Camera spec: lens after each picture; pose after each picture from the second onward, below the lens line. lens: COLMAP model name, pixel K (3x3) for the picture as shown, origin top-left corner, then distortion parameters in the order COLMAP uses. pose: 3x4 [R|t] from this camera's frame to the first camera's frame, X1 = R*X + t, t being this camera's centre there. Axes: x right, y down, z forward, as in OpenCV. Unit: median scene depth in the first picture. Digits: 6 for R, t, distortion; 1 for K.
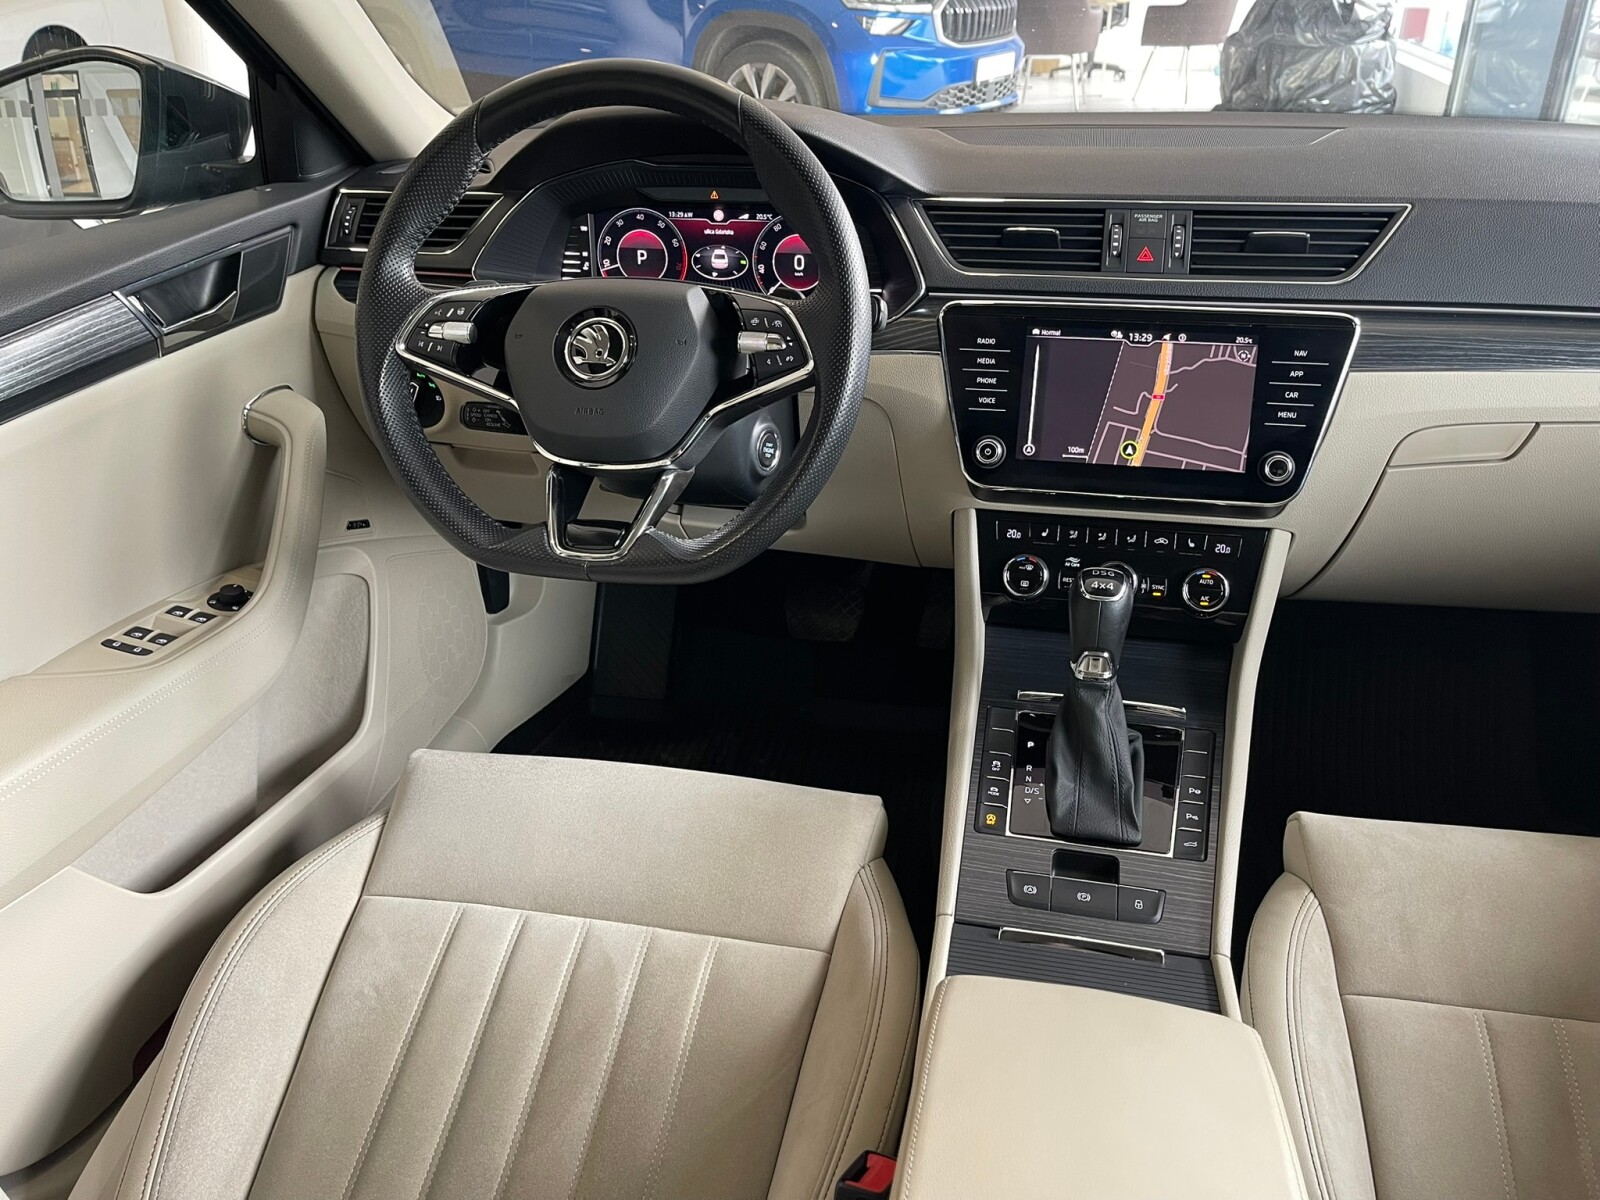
lens RADIAL K [[1220.1, 0, 798.5], [0, 1220.1, 587.6], [0, 0, 1]] dist [0.054781, -0.068634]
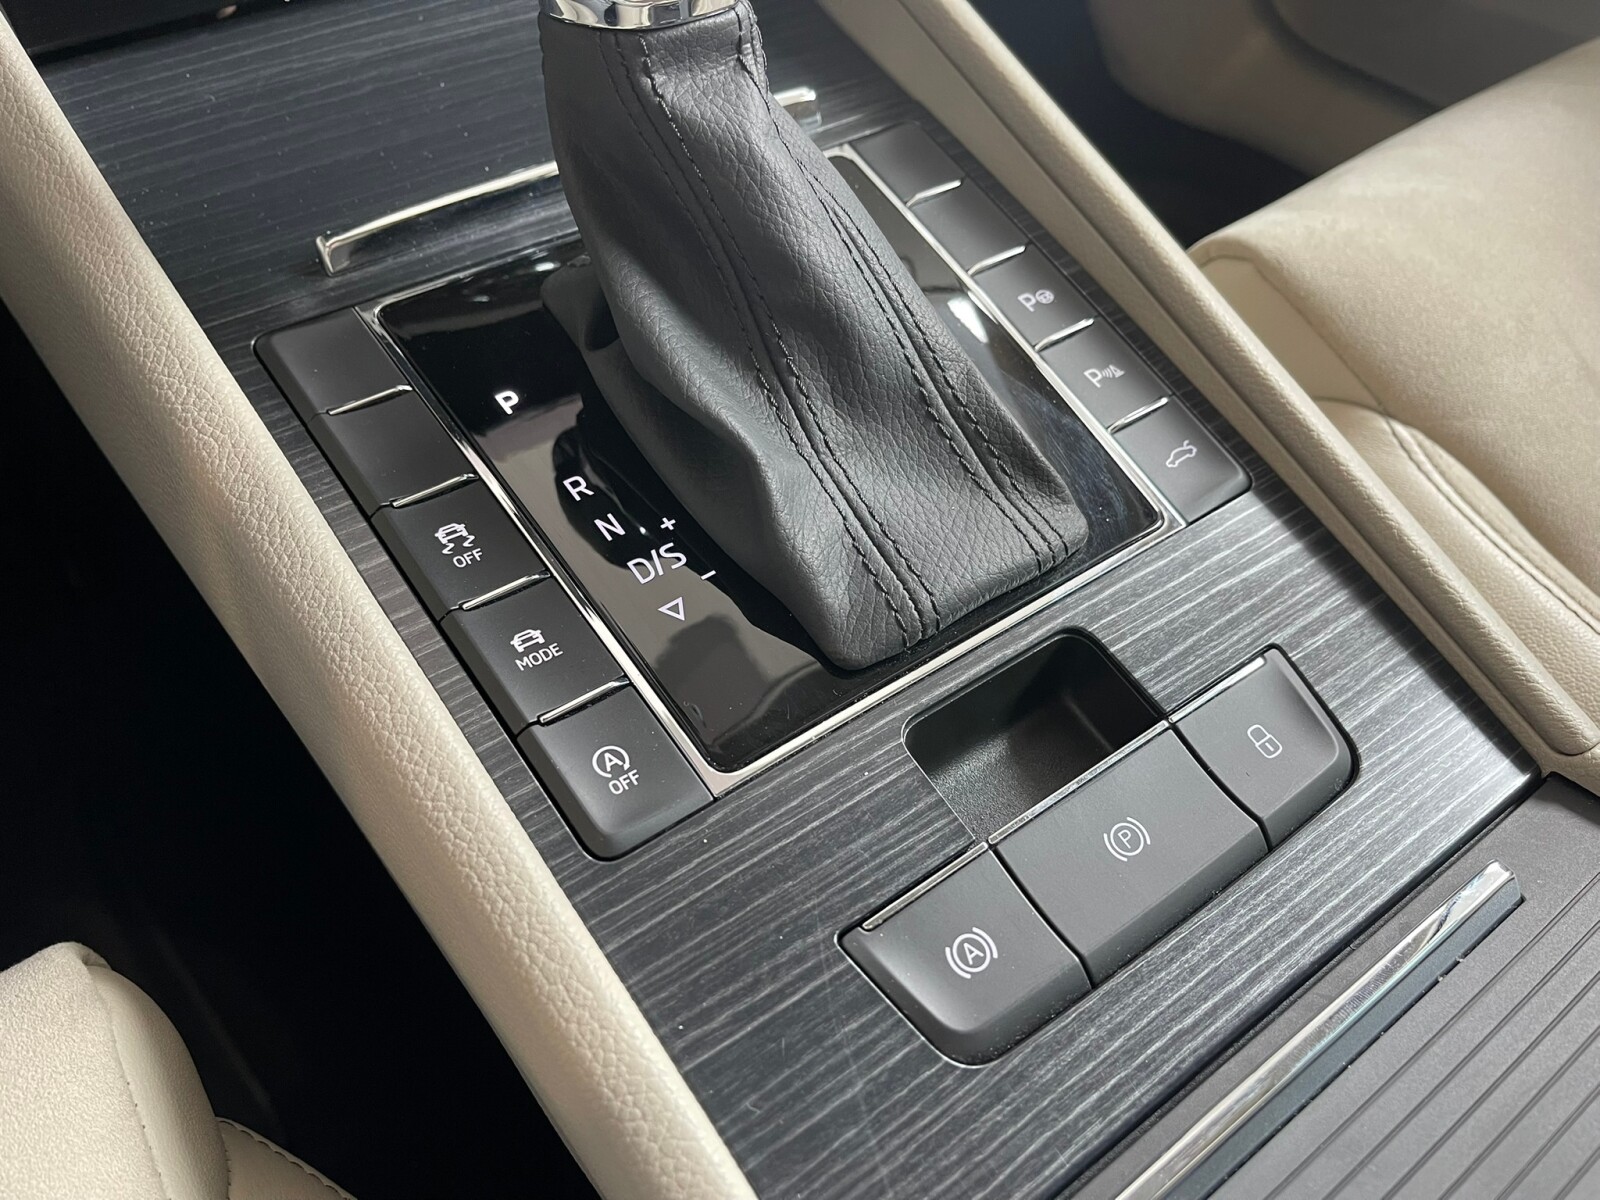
lens RADIAL K [[1220.1, 0, 798.1], [0, 1220.1, 597.3], [0, 0, 1]] dist [0.054781, -0.068634]
pose [[0.658788, -0.528448, 0.535482, 0.071285], [0.318516, 0.840742, 0.437837, 0.070448], [-0.681576, -0.117882, 0.722190, 0.777522]]
